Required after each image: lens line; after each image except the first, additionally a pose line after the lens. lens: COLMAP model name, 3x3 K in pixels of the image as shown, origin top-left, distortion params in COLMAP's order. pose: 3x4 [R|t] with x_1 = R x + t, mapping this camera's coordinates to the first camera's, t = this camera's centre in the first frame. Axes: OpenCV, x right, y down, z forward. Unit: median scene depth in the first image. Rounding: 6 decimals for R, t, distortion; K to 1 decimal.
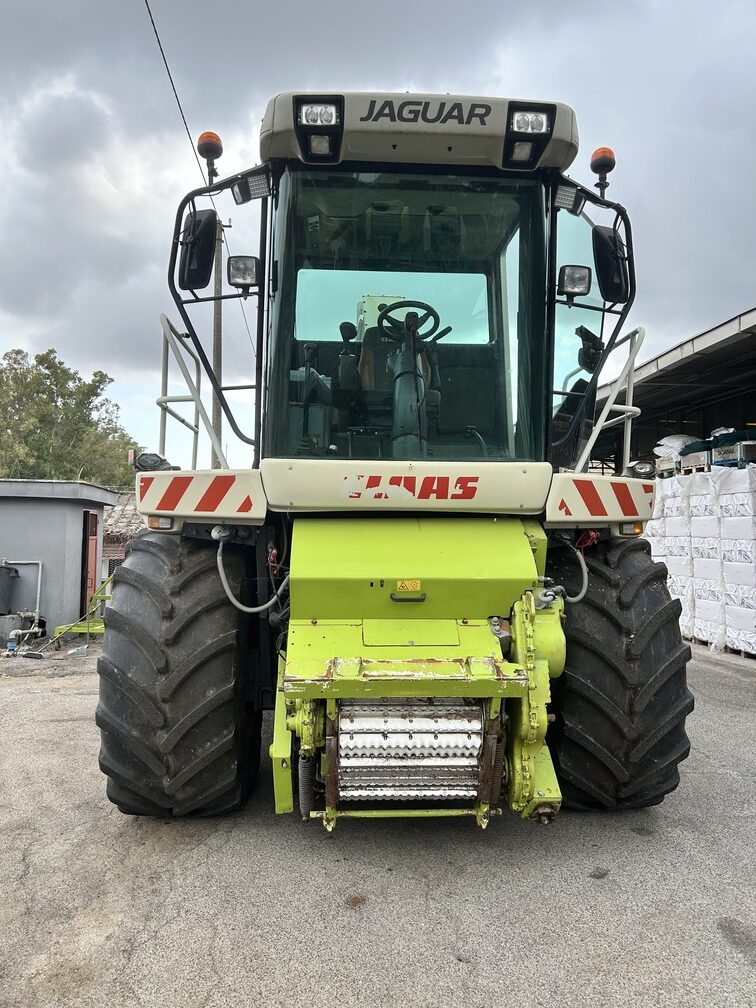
lens RADIAL K [[755.6, 0, 381.4], [0, 755.6, 498.2], [0, 0, 1]] dist [0.066111, -0.082042]
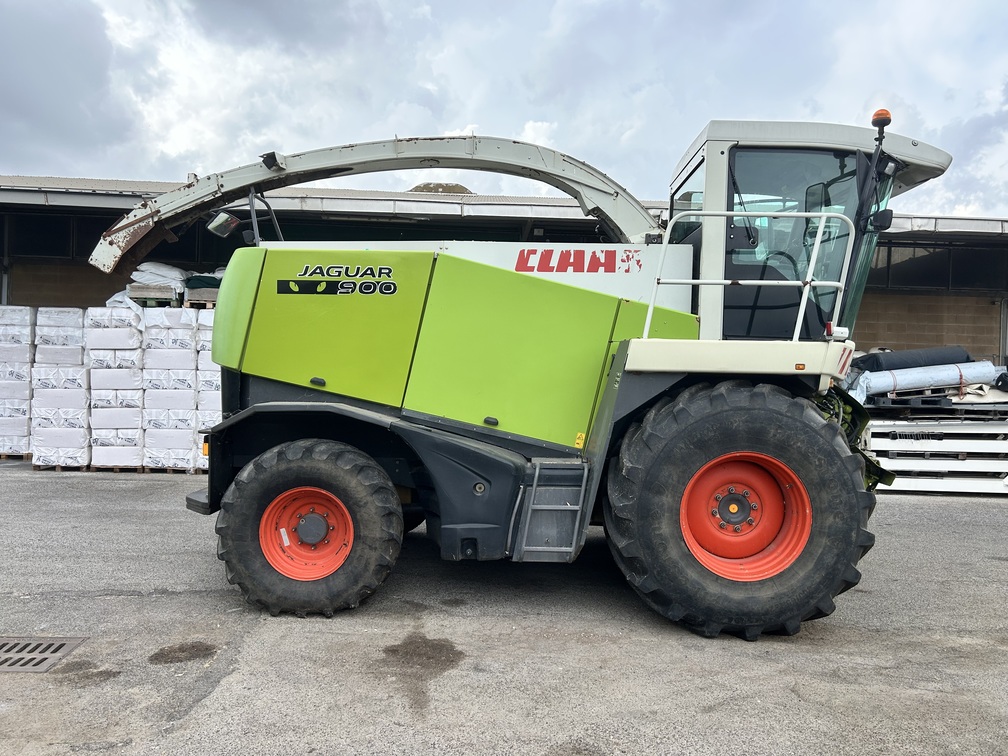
lens RADIAL K [[763.3, 0, 504.0], [0, 763.3, 378.0], [0, 0, 1]] dist [0.052528, -0.065681]
pose [[0.088523, -0.014825, 0.995964, -1.798420], [-0.068566, 0.997427, 0.020941, 0.037739], [-0.993711, -0.070143, 0.087279, 1.604098]]
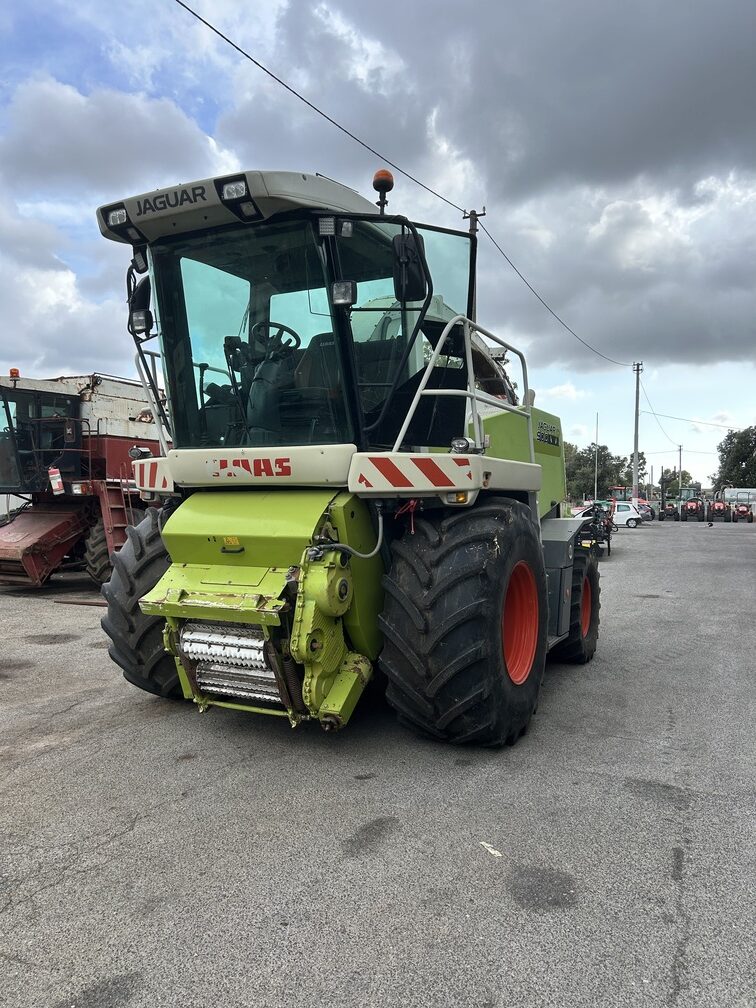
lens RADIAL K [[751.8, 0, 378.0], [0, 751.8, 504.0], [0, 0, 1]] dist [0.125740, -0.247618]
pose [[0.859858, -0.001124, -0.510532, 0.940390], [0.024576, 0.998929, 0.039192, 0.003283], [0.509942, -0.046247, 0.858965, -0.026183]]
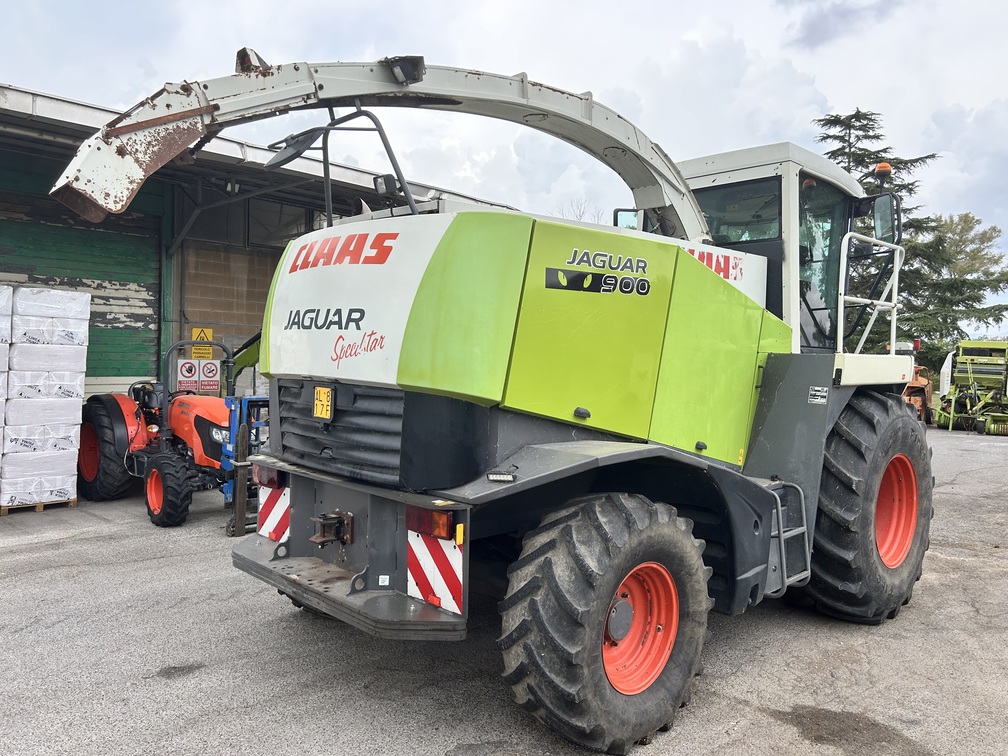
lens RADIAL K [[759.2, 0, 493.6], [0, 759.2, 376.5], [0, 0, 1]] dist [0.070868, -0.087947]
pose [[-0.644458, -0.042392, 0.763464, -1.054440], [-0.059029, 0.998241, 0.005601, 0.051435], [-0.762358, -0.041457, -0.645826, 2.908110]]
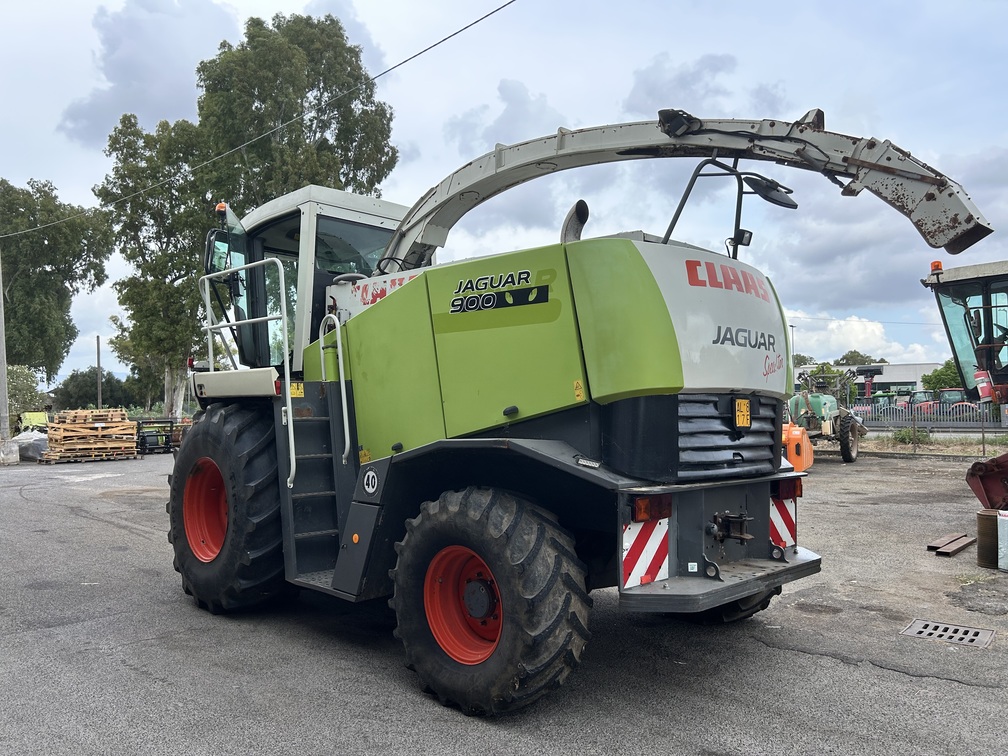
lens RADIAL K [[753.9, 0, 504.0], [0, 753.9, 378.0], [0, 0, 1]] dist [0.106089, -0.141987]
pose [[-0.752466, -0.034897, -0.657706, 1.069665], [0.019659, 0.996960, -0.075389, 0.139624], [0.658338, -0.069657, -0.749493, 3.057618]]
